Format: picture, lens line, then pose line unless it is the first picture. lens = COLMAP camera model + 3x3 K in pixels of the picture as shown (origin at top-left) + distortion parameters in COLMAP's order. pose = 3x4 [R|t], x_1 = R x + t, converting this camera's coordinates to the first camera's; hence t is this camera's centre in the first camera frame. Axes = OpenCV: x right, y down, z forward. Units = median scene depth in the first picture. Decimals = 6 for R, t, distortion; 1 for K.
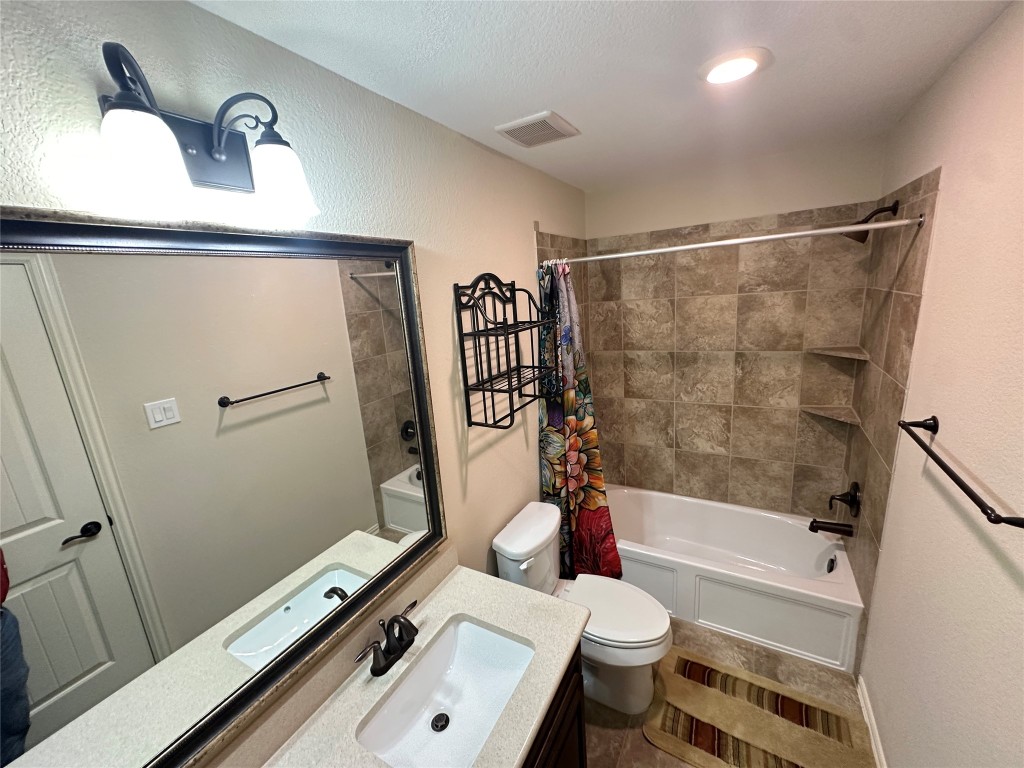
lens RADIAL K [[411.0, 0, 511.6], [0, 411.0, 382.7], [0, 0, 1]] dist [-0.002565, 0.000291]
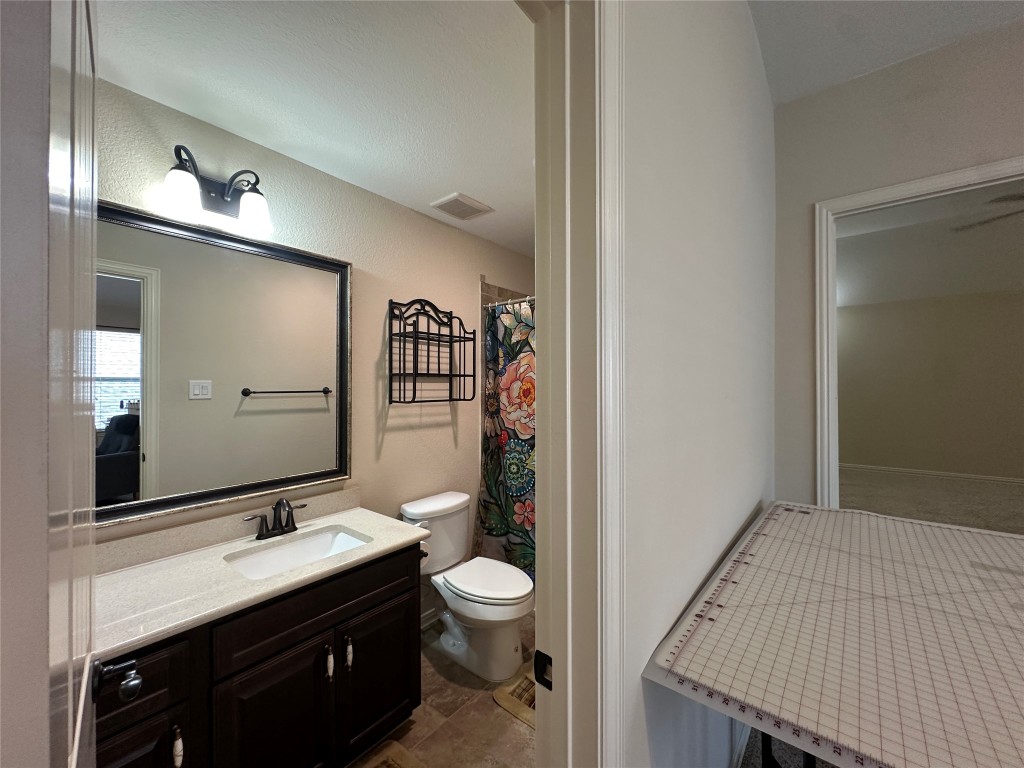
lens RADIAL K [[411.0, 0, 510.1], [0, 411.0, 382.4], [0, 0, 1]] dist [-0.002565, 0.000291]
pose [[0.984188, 0.072491, -0.161612, 0.496581], [-0.107066, 0.970335, -0.216765, 0.289216], [0.141104, 0.230641, 0.962753, -0.245346]]
